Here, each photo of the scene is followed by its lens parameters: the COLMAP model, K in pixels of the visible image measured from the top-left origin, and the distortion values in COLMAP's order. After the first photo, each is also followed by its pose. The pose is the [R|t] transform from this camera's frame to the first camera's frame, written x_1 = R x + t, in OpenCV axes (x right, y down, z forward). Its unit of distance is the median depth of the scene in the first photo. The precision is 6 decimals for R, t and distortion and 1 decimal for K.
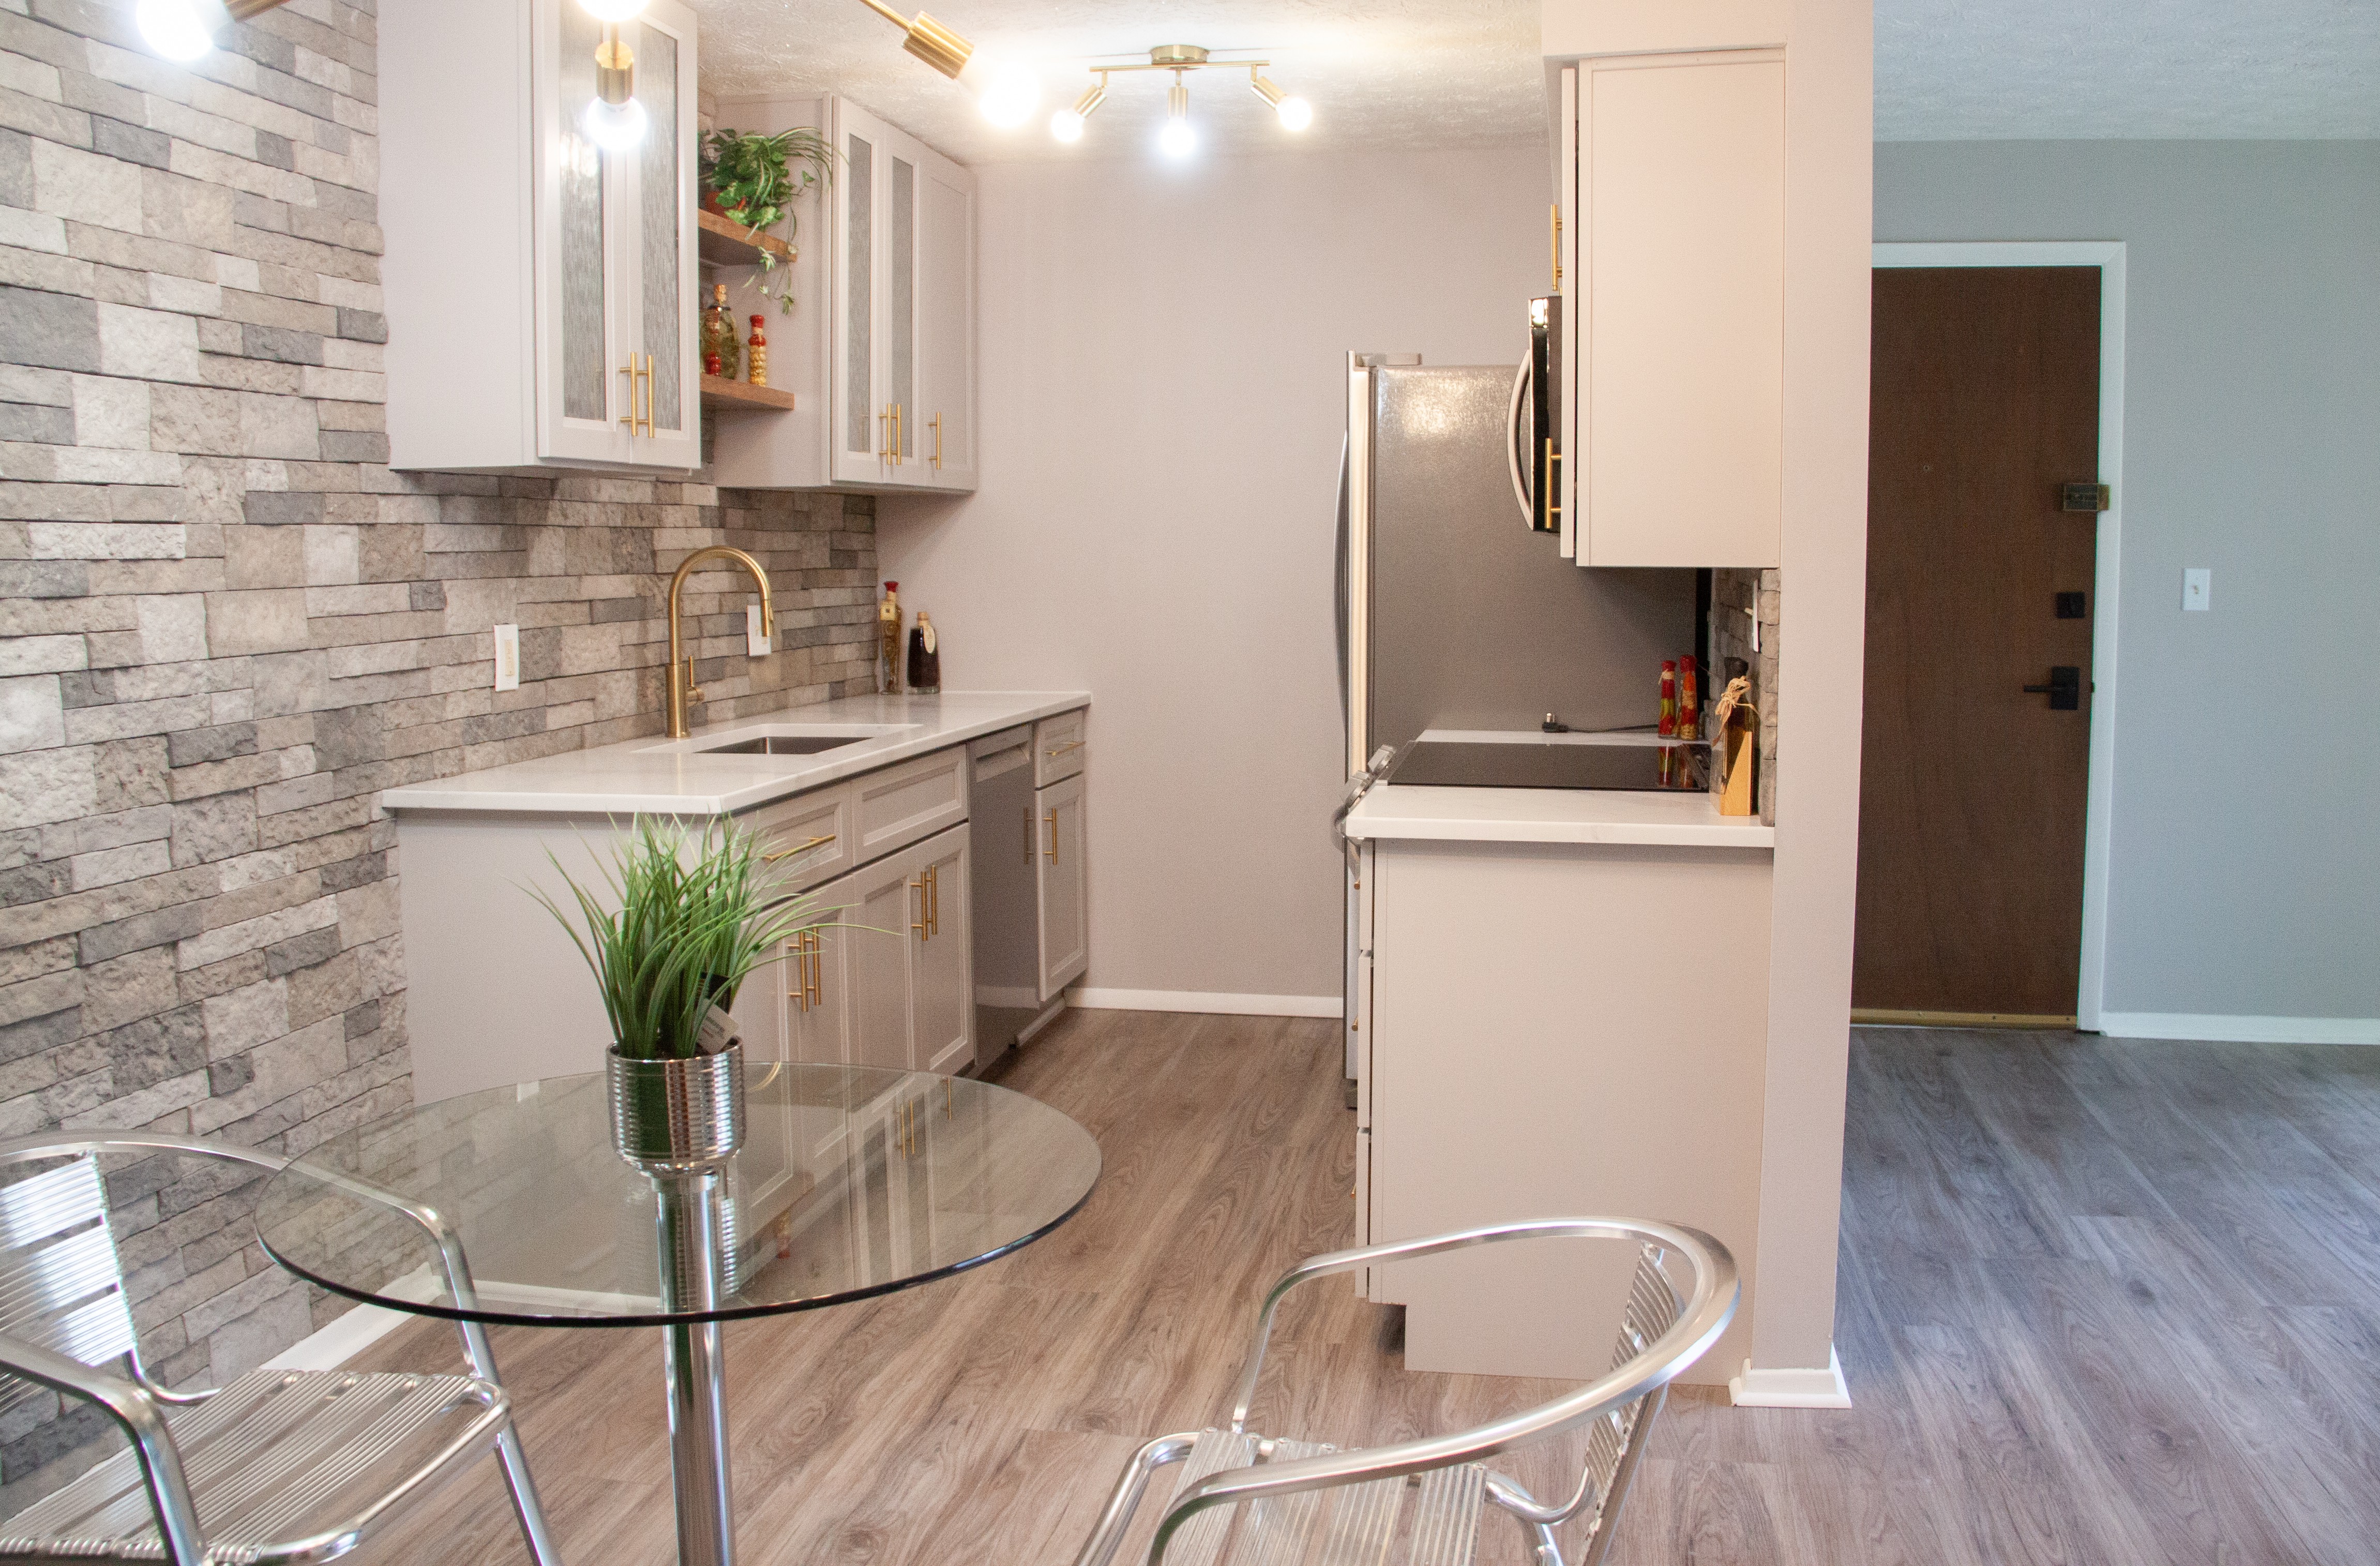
lens RADIAL K [[2068.5, 0, 1233.2], [0, 2068.5, 786.2], [0, 0, 1]] dist [-0.129349, 0.071085]
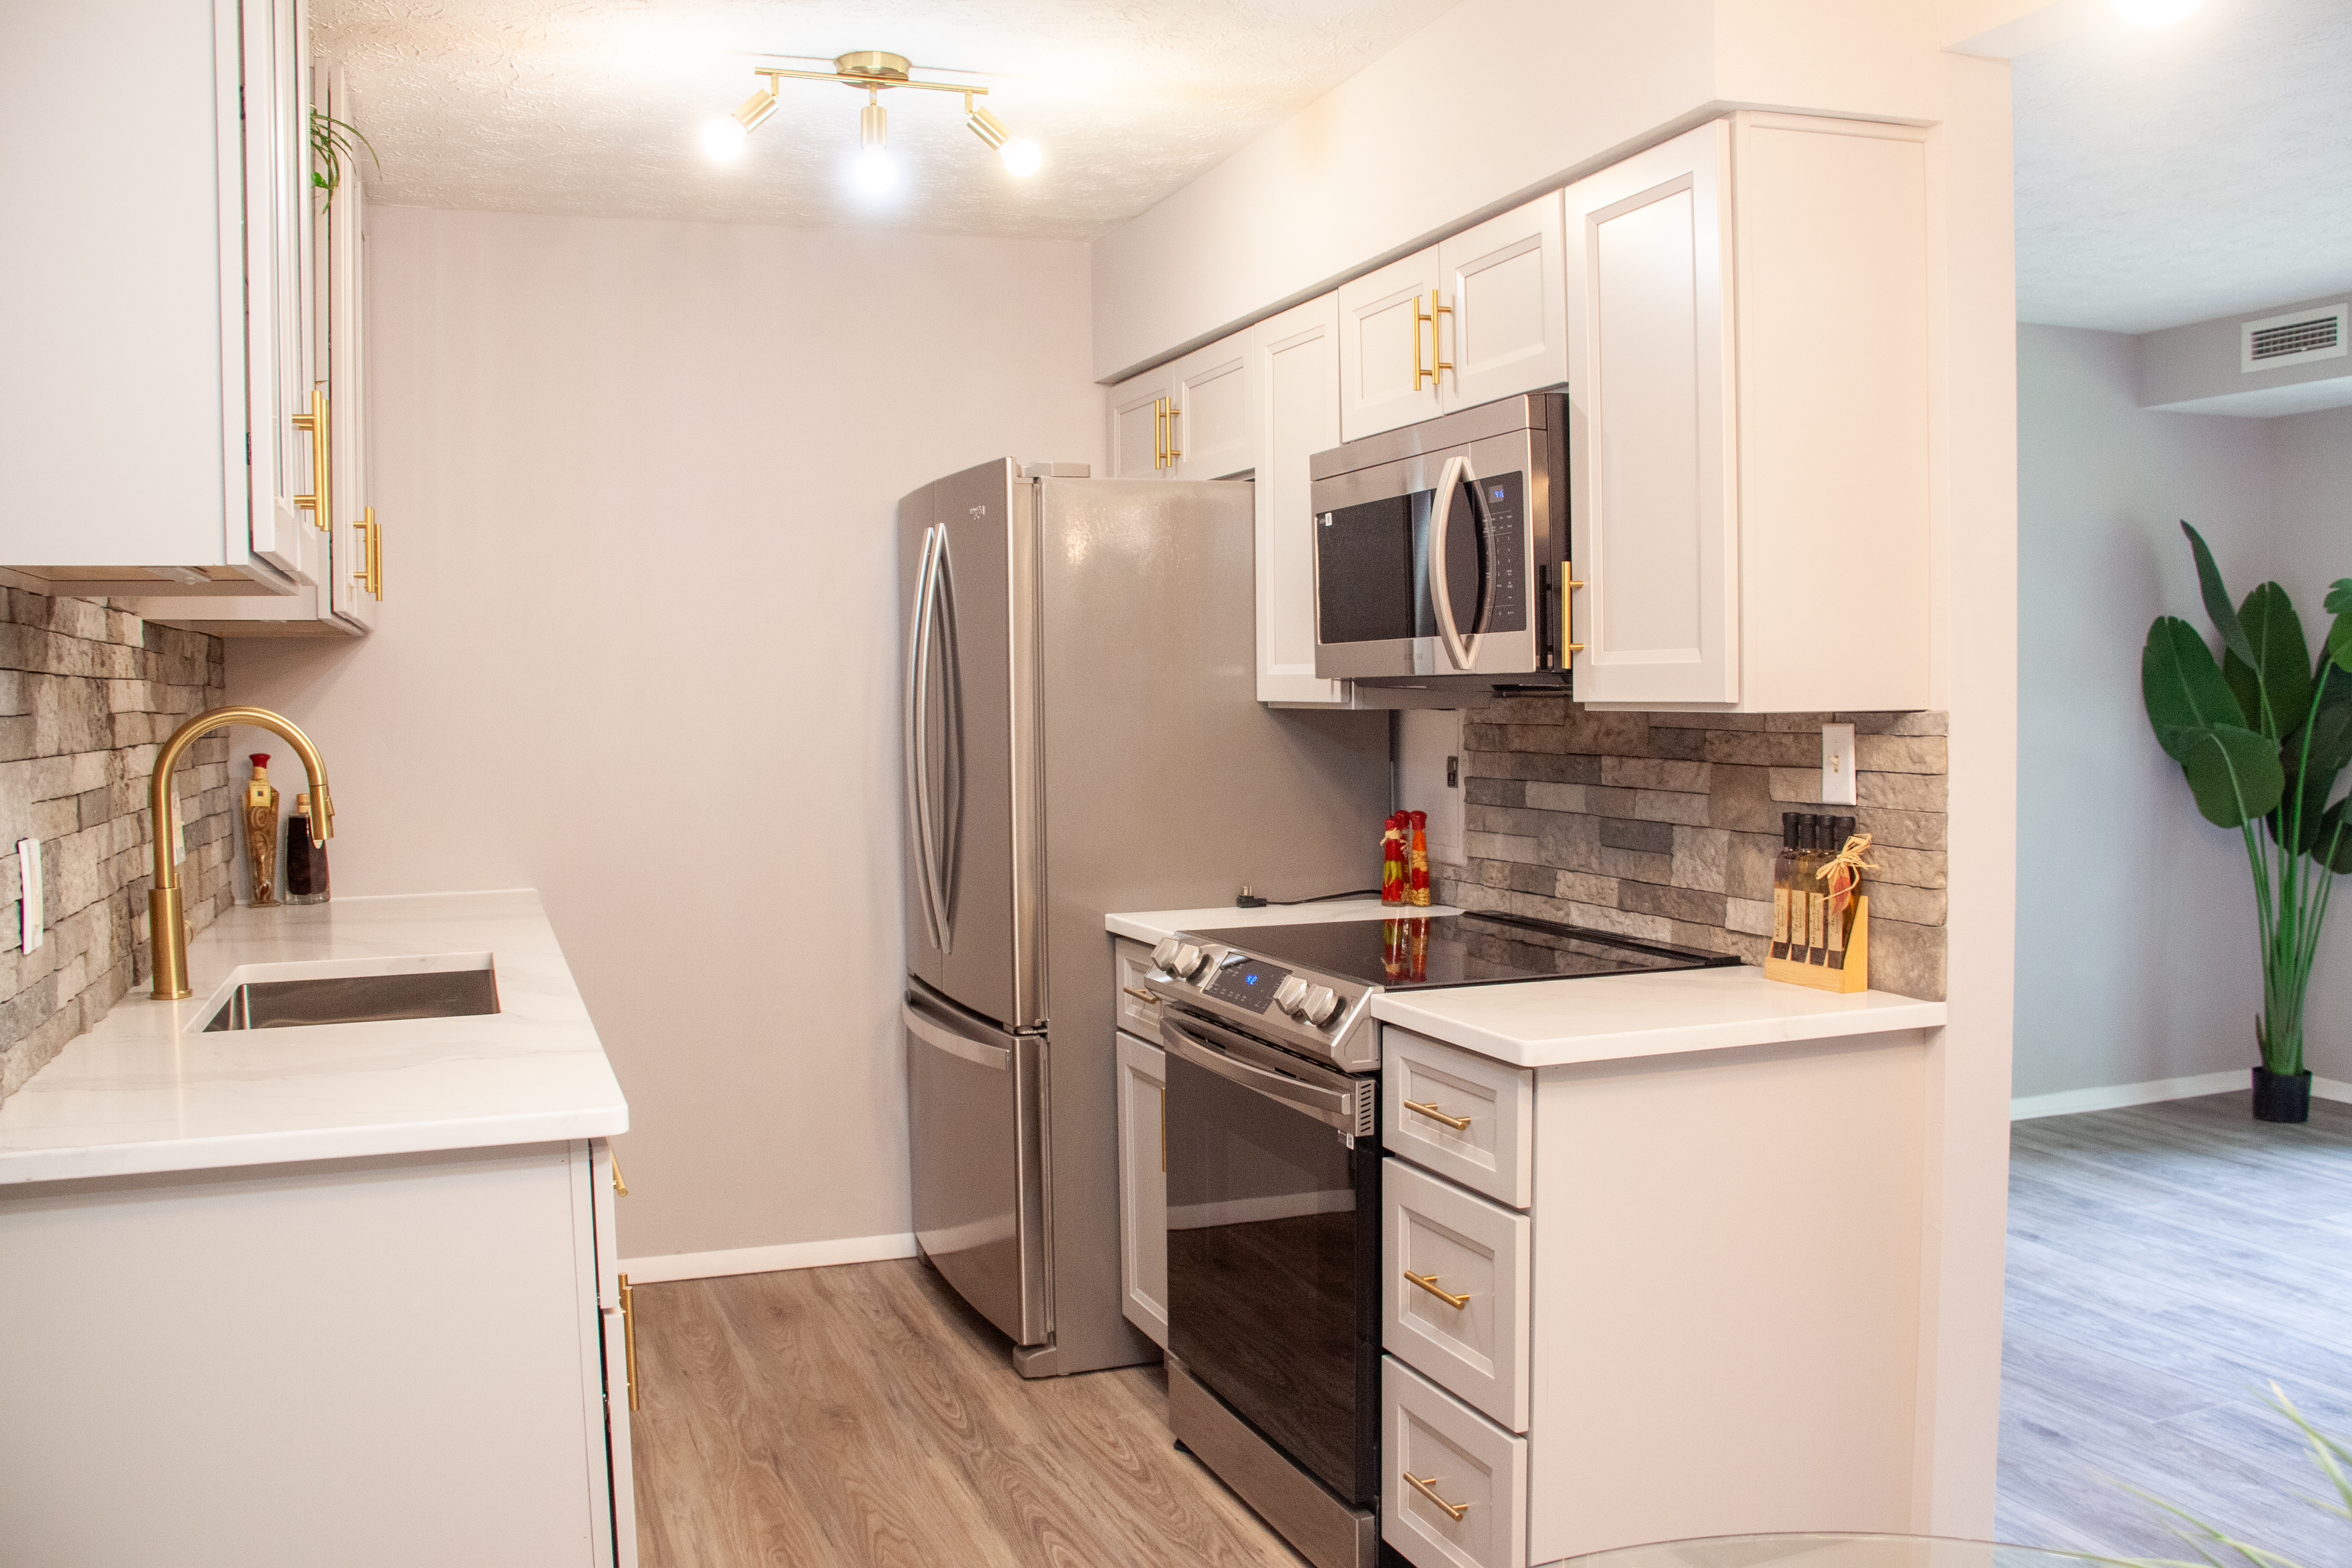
lens RADIAL K [[2044.1, 0, 1257.8], [0, 2044.1, 828.6], [0, 0, 1]] dist [-0.129349, 0.071085]
pose [[0.853599, -0.044942, 0.518989, -0.340941], [0.071167, 0.996991, -0.030717, -0.038289], [-0.516047, 0.063155, 0.854229, 0.317092]]
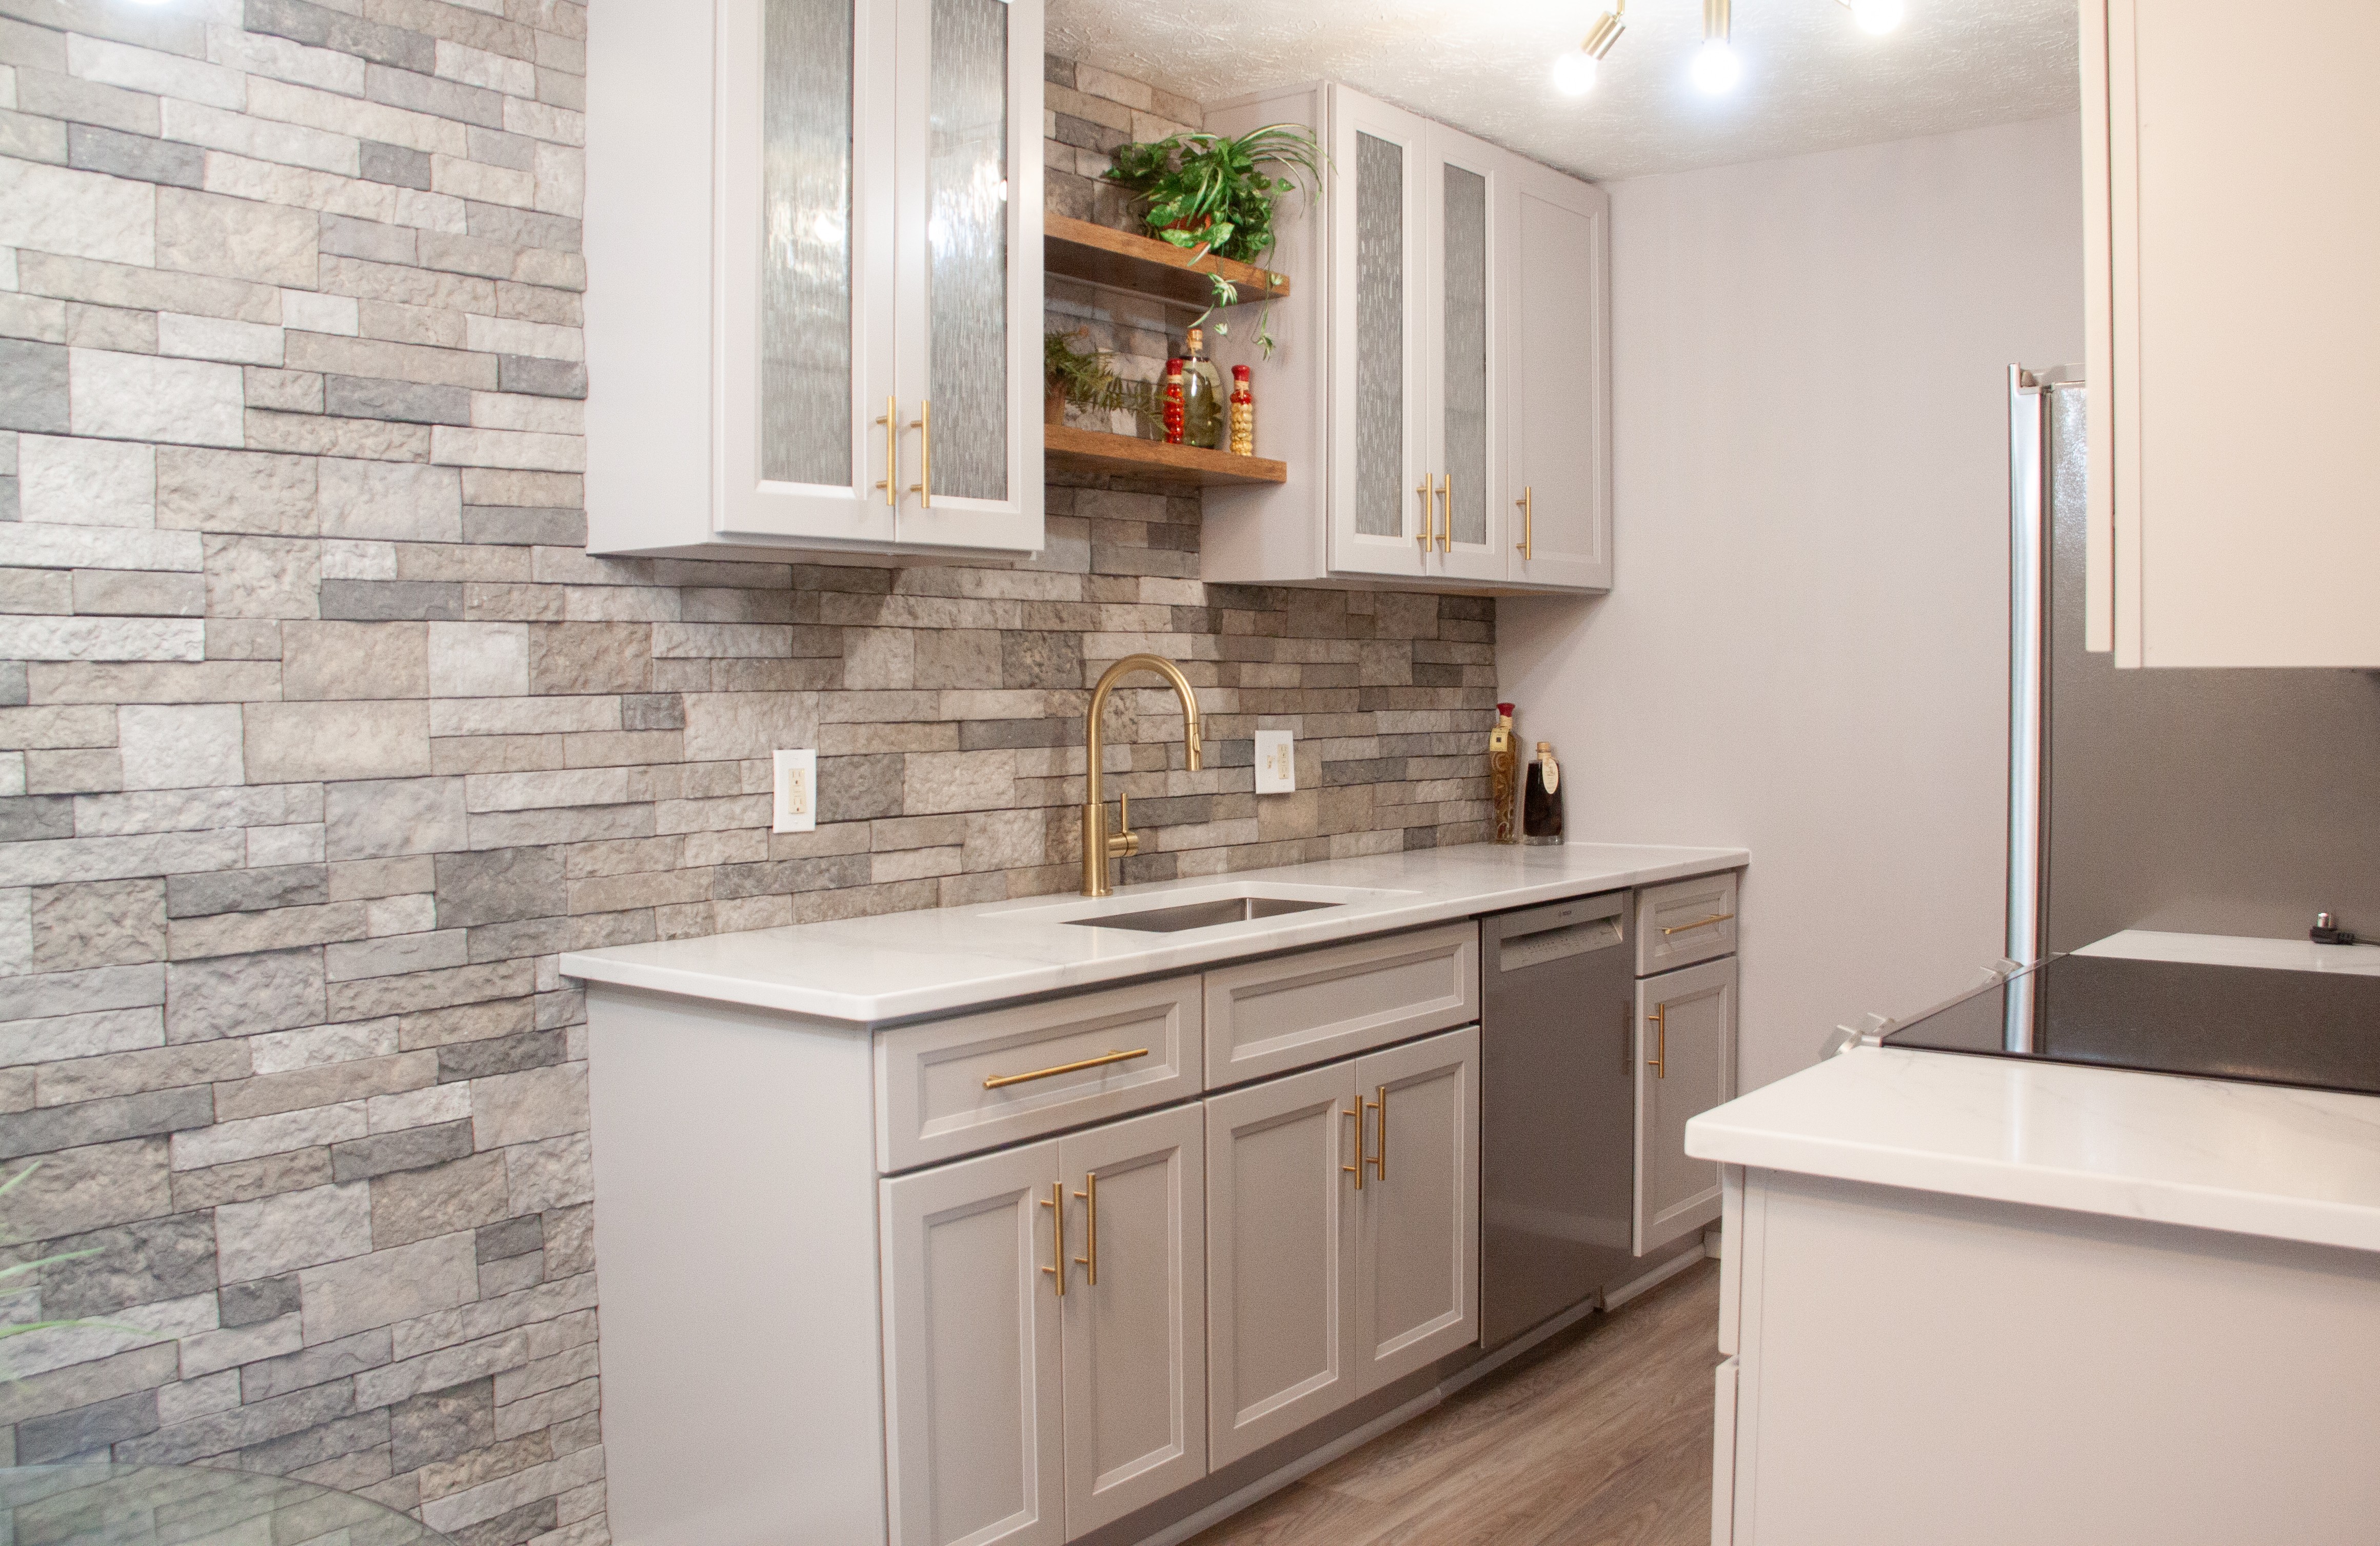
lens RADIAL K [[2051.5, 0, 1212.2], [0, 2051.5, 769.3], [0, 0, 1]] dist [-0.161434, 0.103102]
pose [[0.882241, 0.017604, -0.470469, 0.159352], [-0.050249, 0.997113, -0.056920, -0.033365], [0.468109, 0.073858, 0.880579, 0.364903]]
